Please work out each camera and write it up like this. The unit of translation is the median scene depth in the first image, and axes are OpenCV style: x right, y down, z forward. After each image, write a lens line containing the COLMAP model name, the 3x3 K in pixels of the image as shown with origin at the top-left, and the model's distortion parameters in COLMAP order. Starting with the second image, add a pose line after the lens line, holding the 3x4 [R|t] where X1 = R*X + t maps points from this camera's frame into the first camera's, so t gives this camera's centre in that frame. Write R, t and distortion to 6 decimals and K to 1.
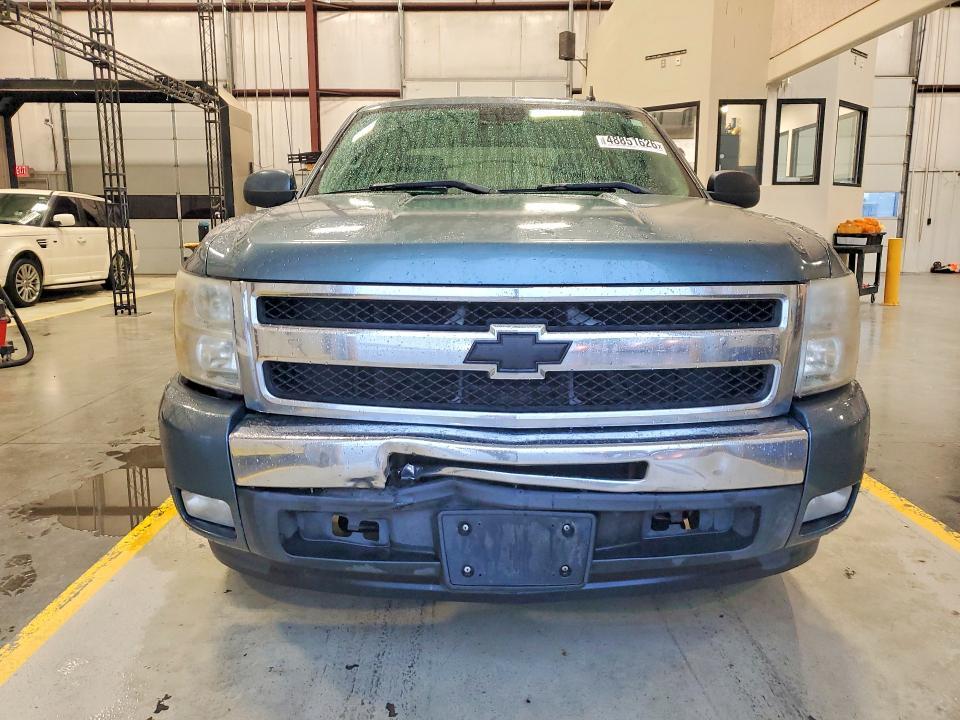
lens RADIAL K [[770.3, 0, 479.6], [0, 770.3, 359.9], [0, 0, 1]] dist [0.011588, 0.010602]
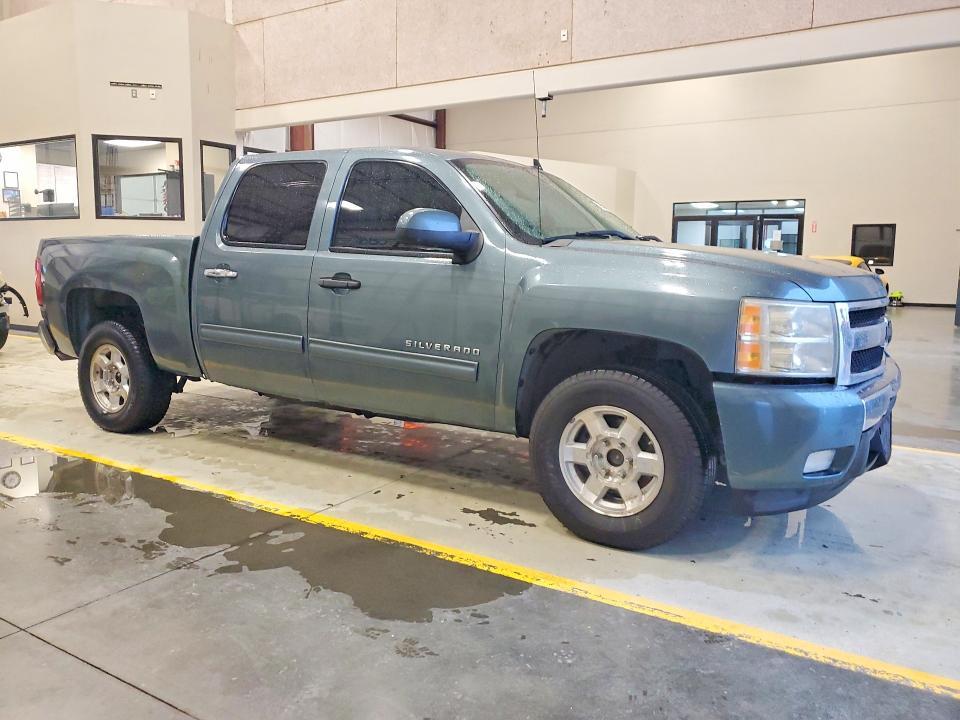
lens RADIAL K [[770.3, 0, 479.2], [0, 770.3, 359.1], [0, 0, 1]] dist [0.011588, 0.010602]
pose [[0.506519, -0.106104, 0.855675, -1.072733], [0.142727, 0.989026, 0.038153, -0.079806], [-0.850334, 0.102803, 0.516105, 0.443636]]
